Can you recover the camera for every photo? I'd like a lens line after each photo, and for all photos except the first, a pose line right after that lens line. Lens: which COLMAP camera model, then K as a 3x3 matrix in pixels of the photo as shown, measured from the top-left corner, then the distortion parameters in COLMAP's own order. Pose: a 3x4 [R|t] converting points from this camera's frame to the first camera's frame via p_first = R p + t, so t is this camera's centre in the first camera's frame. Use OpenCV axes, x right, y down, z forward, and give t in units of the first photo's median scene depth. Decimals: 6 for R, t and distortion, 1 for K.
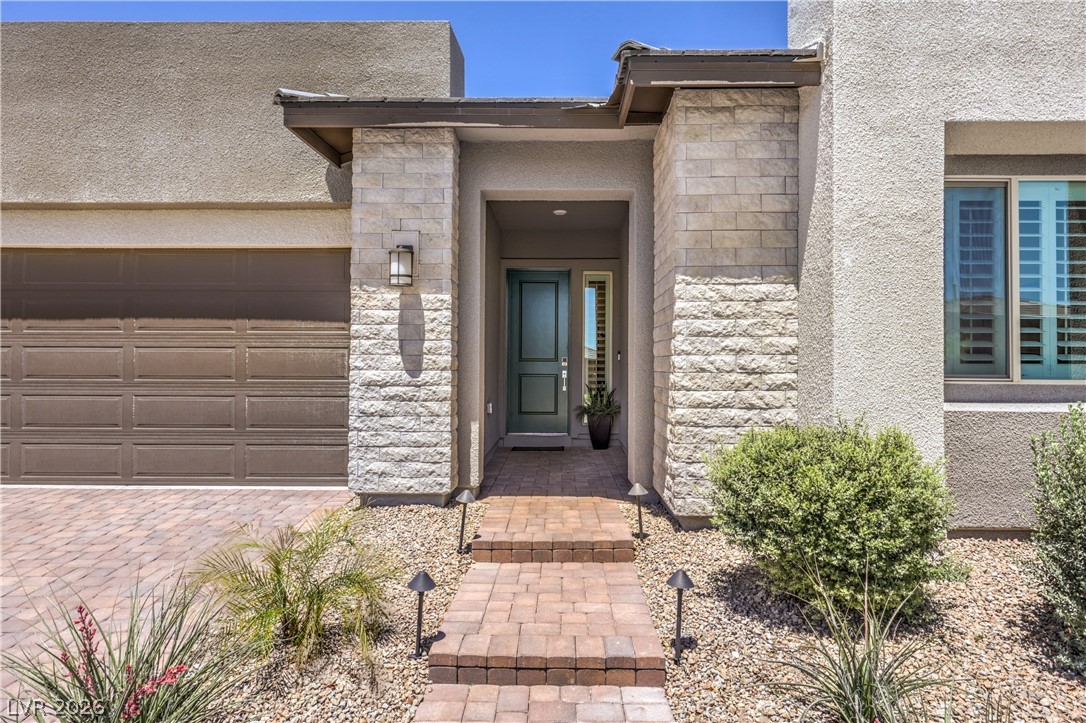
lens RADIAL K [[628.9, 0, 565.4], [0, 628.9, 357.1], [0, 0, 1]] dist [0.001453, 0.000026]
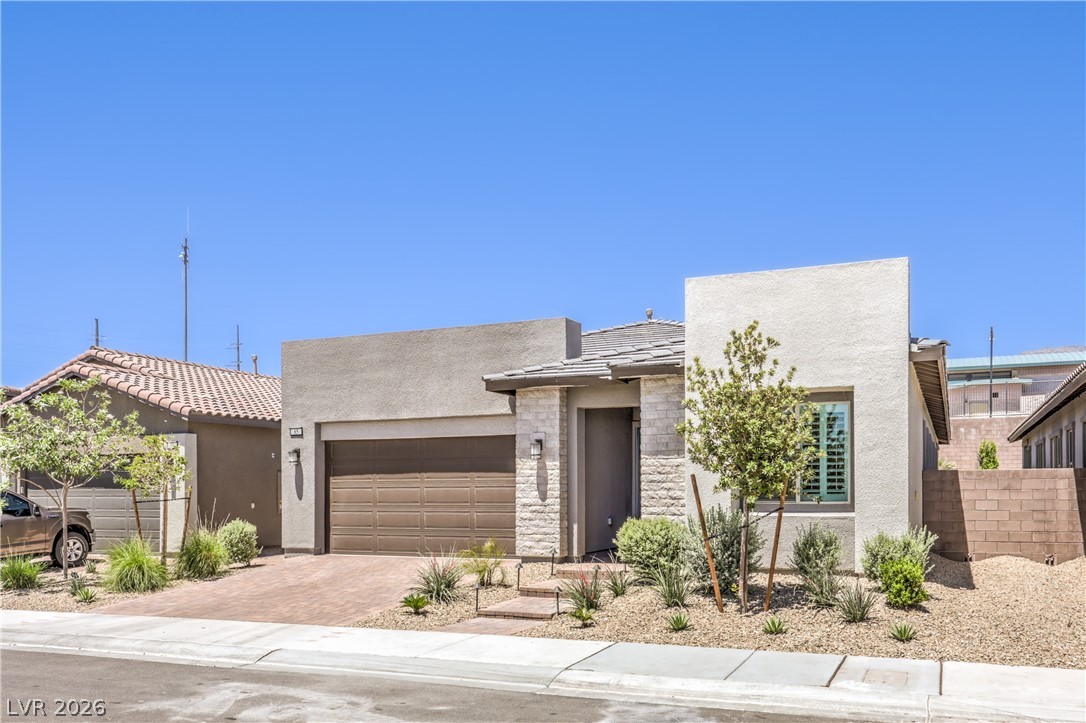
lens RADIAL K [[896.5, 0, 592.8], [0, 896.5, 492.6], [0, 0, 1]] dist [0.001338, -0.000658]
pose [[0.934055, -0.007158, -0.357057, 0.990593], [0.012480, 0.999843, 0.012603, -0.034519], [0.356911, -0.016228, 0.933997, -1.754836]]
